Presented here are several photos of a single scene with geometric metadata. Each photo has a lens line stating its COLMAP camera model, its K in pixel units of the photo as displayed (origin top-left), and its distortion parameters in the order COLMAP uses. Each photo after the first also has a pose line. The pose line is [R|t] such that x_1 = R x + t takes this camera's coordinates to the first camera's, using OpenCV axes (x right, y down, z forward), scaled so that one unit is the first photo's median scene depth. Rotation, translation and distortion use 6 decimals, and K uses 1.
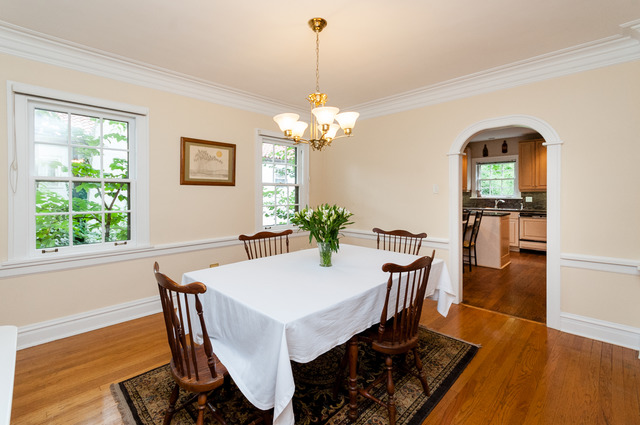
lens RADIAL K [[284.9, 0, 327.9], [0, 284.9, 196.5], [0, 0, 1]] dist [0.003305, 0.000203]
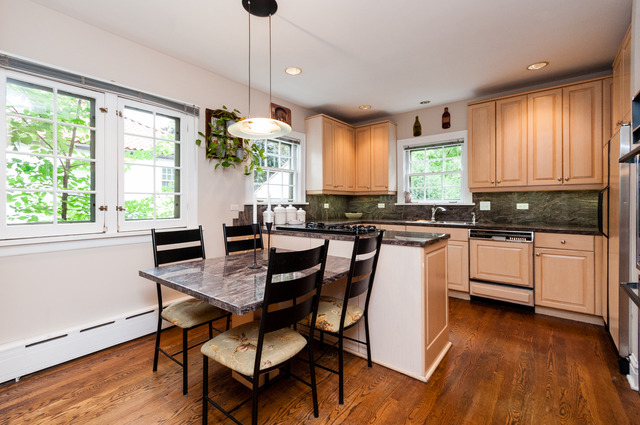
lens RADIAL K [[284.9, 0, 318.9], [0, 284.9, 202.6], [0, 0, 1]] dist [0.003305, 0.000203]
pose [[0.995742, -0.001569, 0.092169, 0.308121], [0.002628, 0.999932, -0.011363, 0.008768], [-0.092145, 0.011556, 0.995679, 0.444996]]
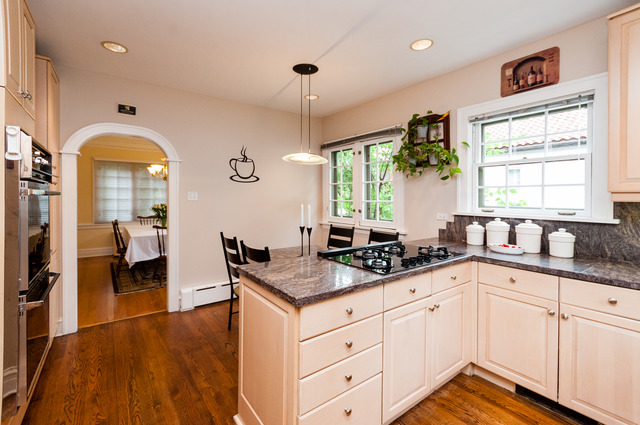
lens RADIAL K [[284.9, 0, 318.2], [0, 284.9, 199.2], [0, 0, 1]] dist [0.003305, 0.000203]
pose [[-0.165448, 0.008201, -0.986184, 0.664252], [-0.016821, 0.999796, 0.011137, -0.016709], [0.986075, 0.018431, -0.165276, 0.820866]]
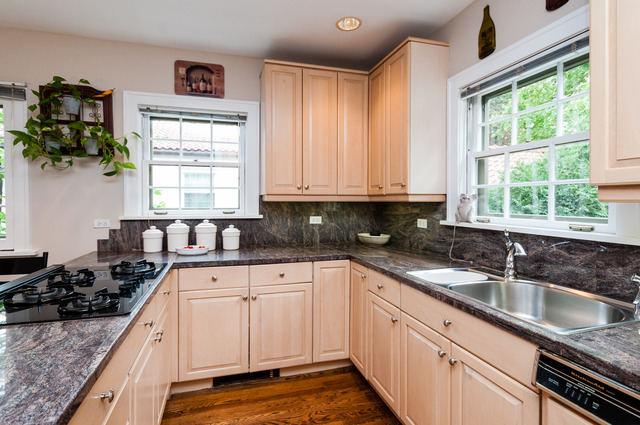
lens RADIAL K [[305.1, 0, 312.1], [0, 305.1, 204.3], [0, 0, 1]] dist [0.005879, -0.000110]
pose [[0.858953, 0.009267, -0.511971, 0.602137], [-0.009140, 0.999954, 0.002765, -0.014391], [0.511974, 0.002305, 0.858998, 0.753843]]
